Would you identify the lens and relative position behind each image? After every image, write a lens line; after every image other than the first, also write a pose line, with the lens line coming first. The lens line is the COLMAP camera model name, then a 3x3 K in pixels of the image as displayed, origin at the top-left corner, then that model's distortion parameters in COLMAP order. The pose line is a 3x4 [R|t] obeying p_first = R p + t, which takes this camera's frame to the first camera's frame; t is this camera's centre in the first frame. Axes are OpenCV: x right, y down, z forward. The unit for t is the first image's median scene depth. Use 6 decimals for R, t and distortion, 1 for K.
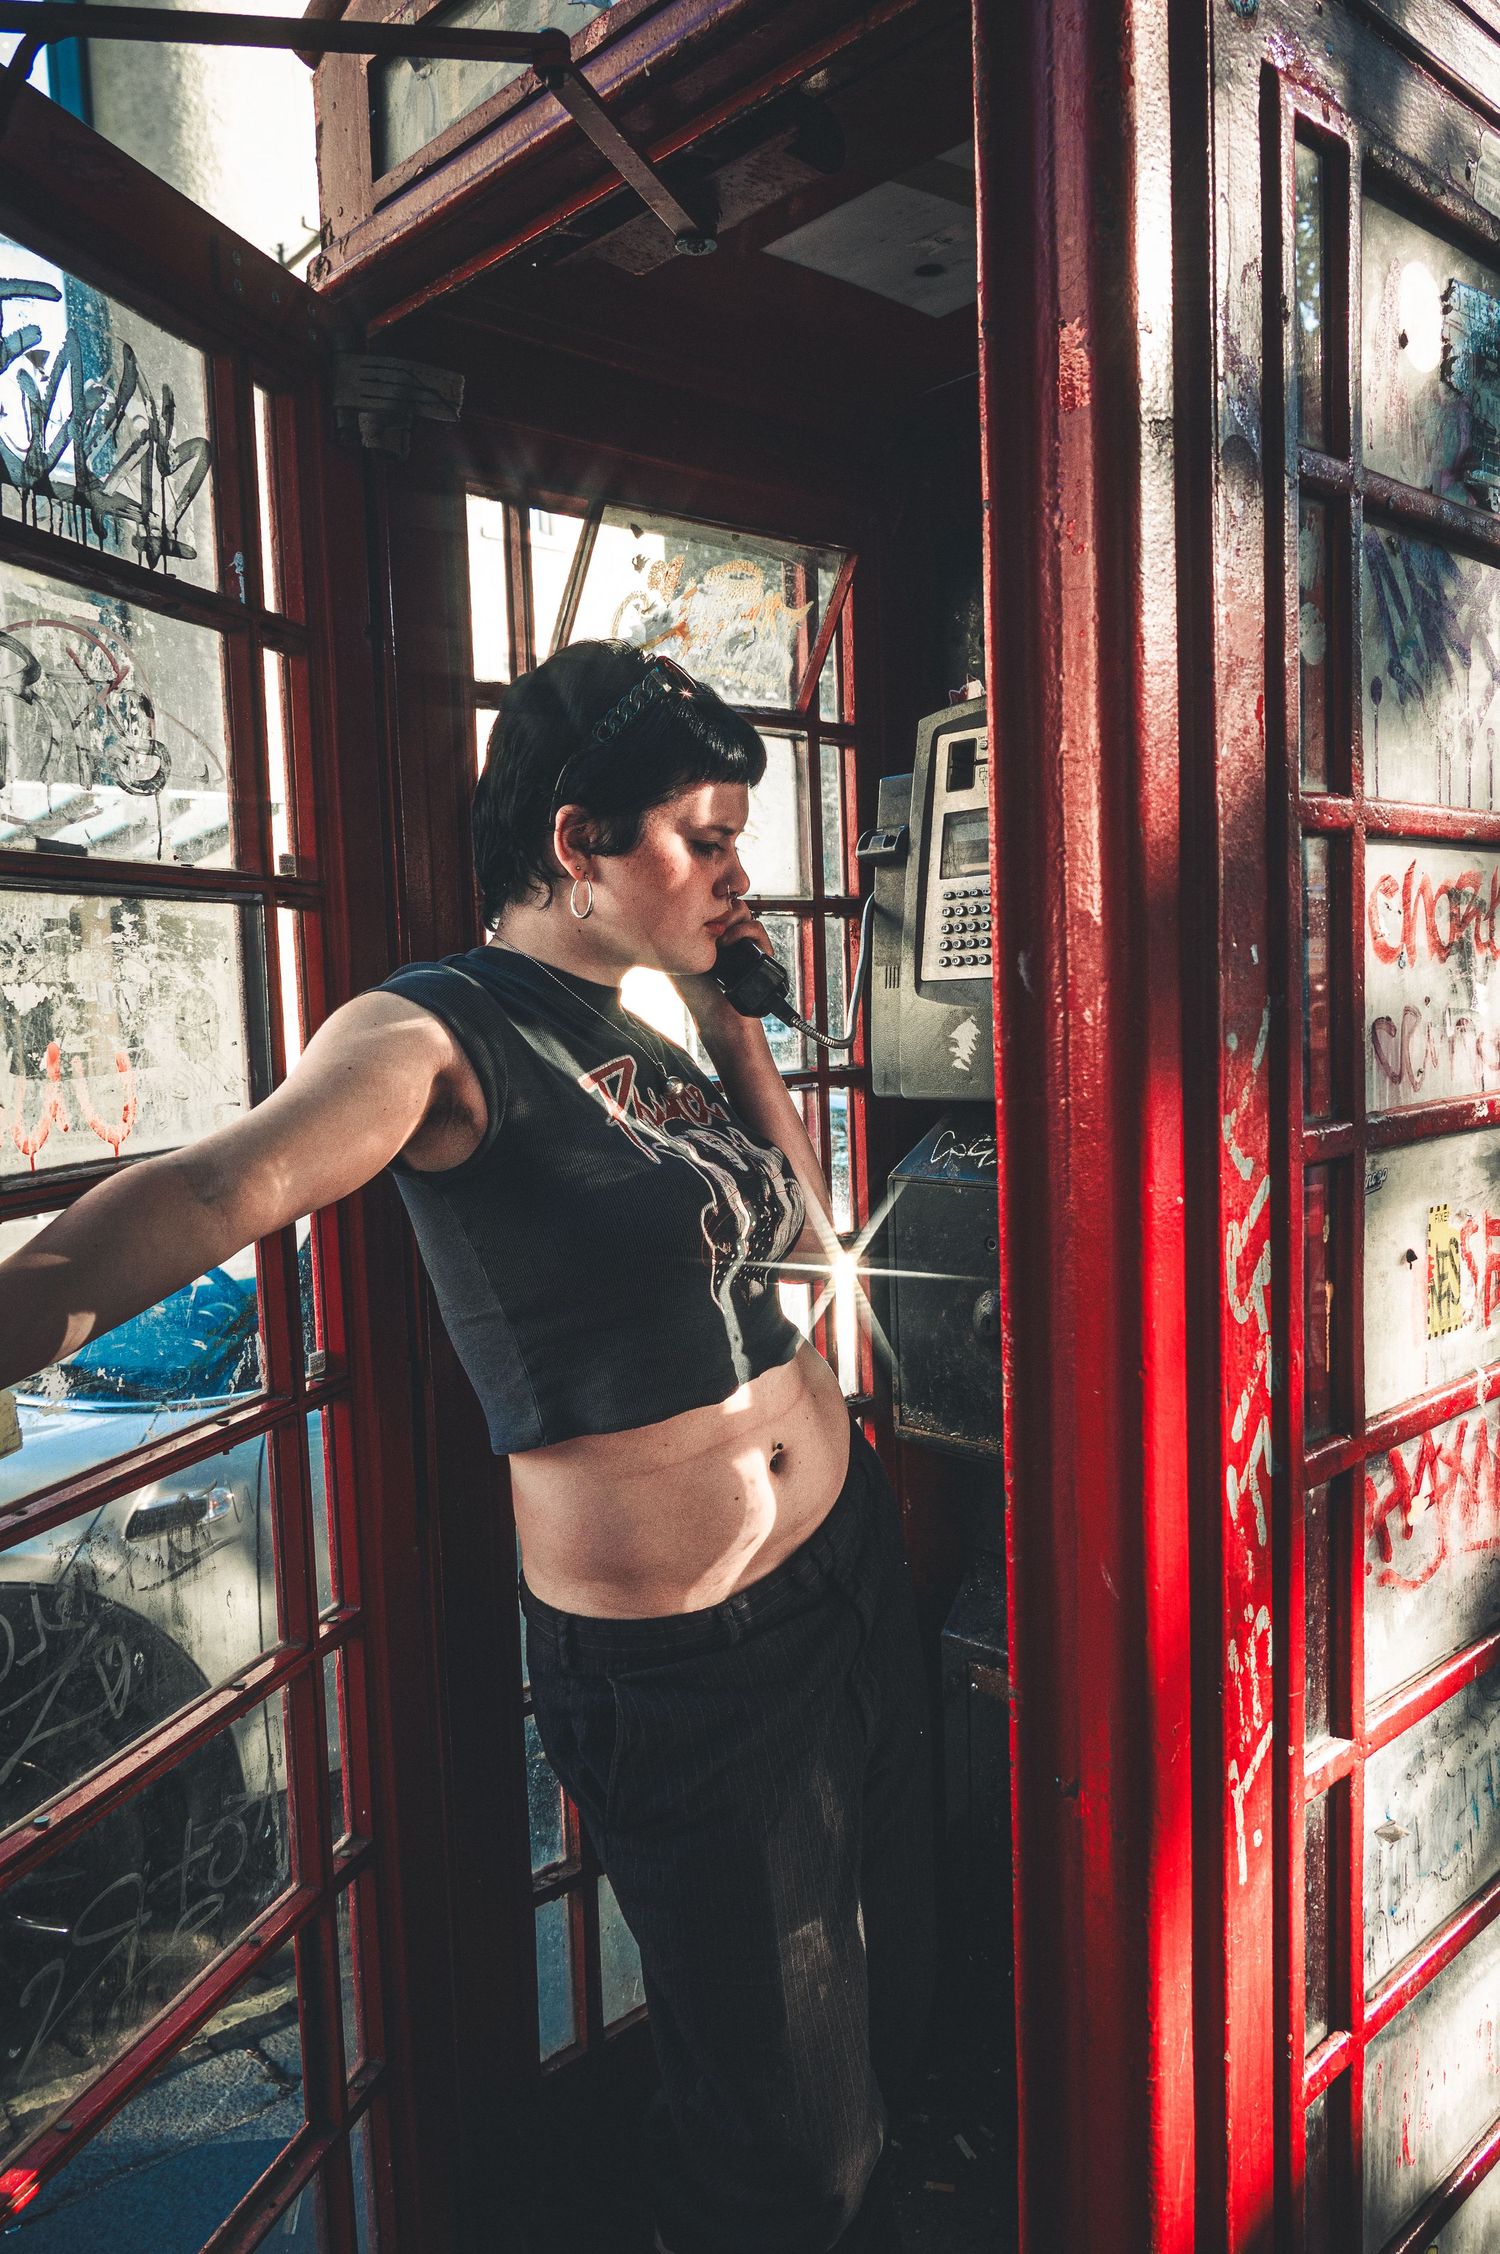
lens RADIAL K [[1578.6, 0, 775.8], [0, 1578.6, 1081.4], [0, 0, 1]] dist [0.009834, -0.001283]
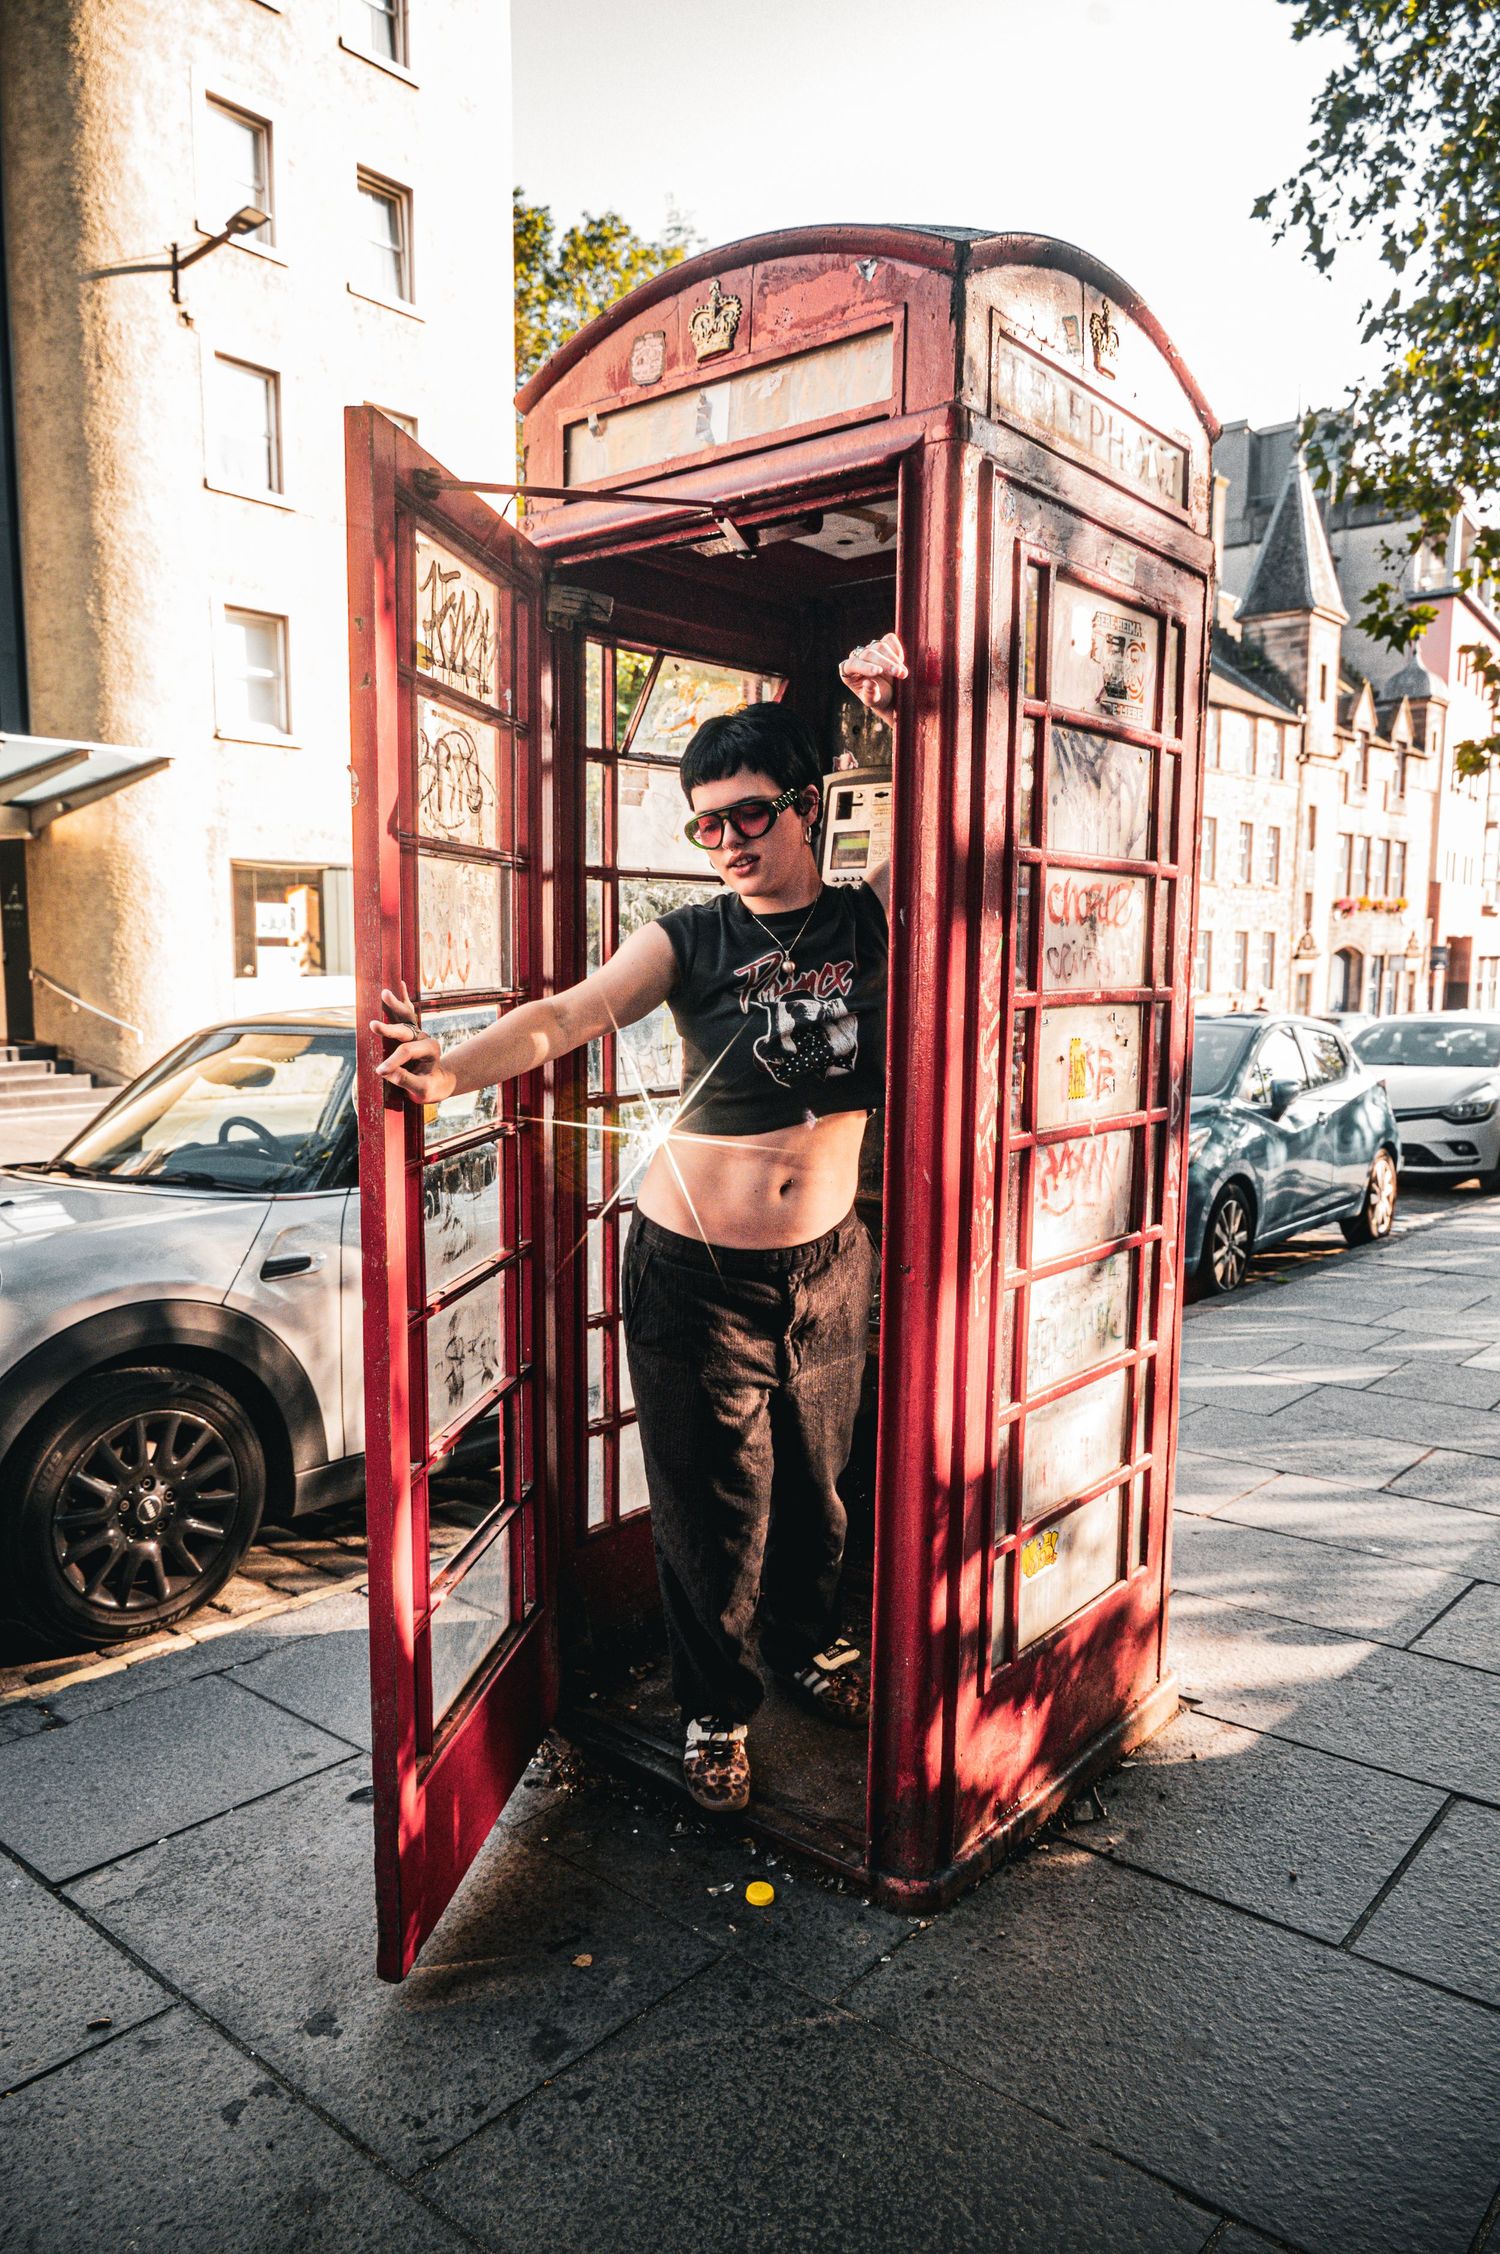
lens RADIAL K [[1578.6, 0, 757.7], [0, 1578.6, 1123.2], [0, 0, 1]] dist [0.009834, -0.001283]
pose [[0.989952, 0.026775, 0.138847, -0.309168], [-0.033011, 0.998538, 0.042803, 0.117630], [-0.137498, -0.046956, 0.989388, -1.084459]]
